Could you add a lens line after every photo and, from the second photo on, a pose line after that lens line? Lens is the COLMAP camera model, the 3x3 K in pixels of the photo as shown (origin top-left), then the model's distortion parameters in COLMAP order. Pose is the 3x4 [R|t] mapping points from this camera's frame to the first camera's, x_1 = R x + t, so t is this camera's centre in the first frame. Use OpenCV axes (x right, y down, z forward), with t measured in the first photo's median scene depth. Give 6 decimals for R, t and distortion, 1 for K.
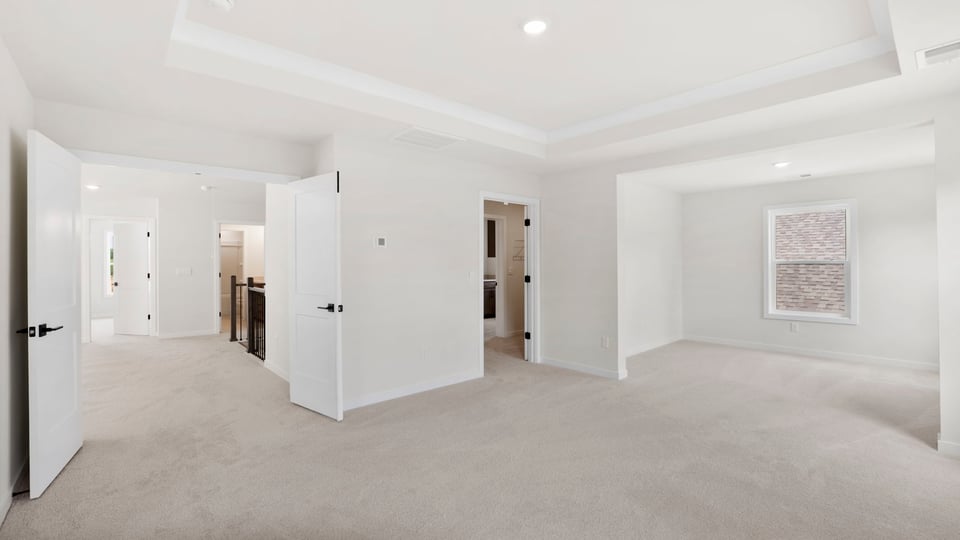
lens RADIAL K [[421.6, 0, 477.9], [0, 421.6, 261.5], [0, 0, 1]] dist [0.000131, 0.000265]
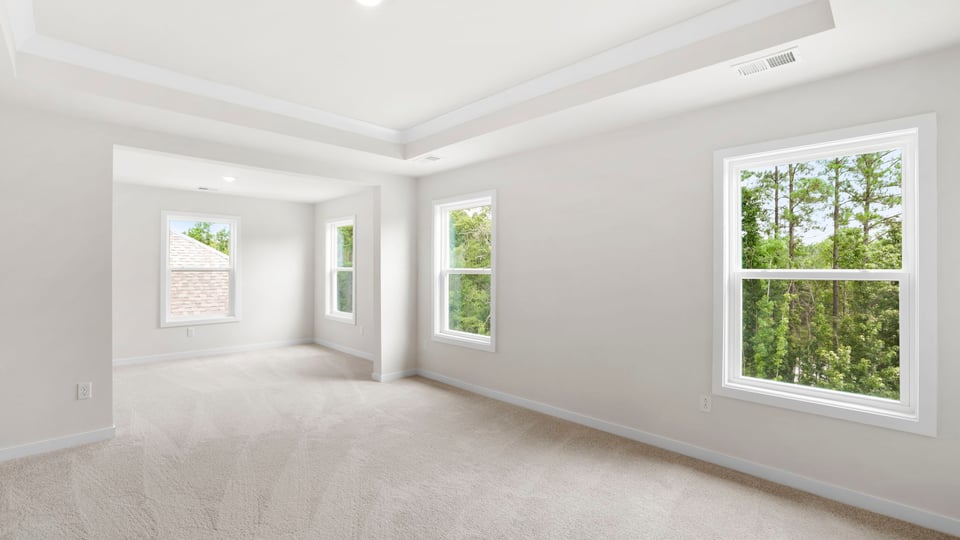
lens RADIAL K [[421.6, 0, 477.9], [0, 421.6, 261.5], [0, 0, 1]] dist [0.000131, 0.000265]
pose [[-0.023050, 0.019113, 0.999552, -0.376466], [-0.007265, 0.999788, -0.019285, -0.002606], [-0.999708, -0.007706, -0.022906, 0.402725]]
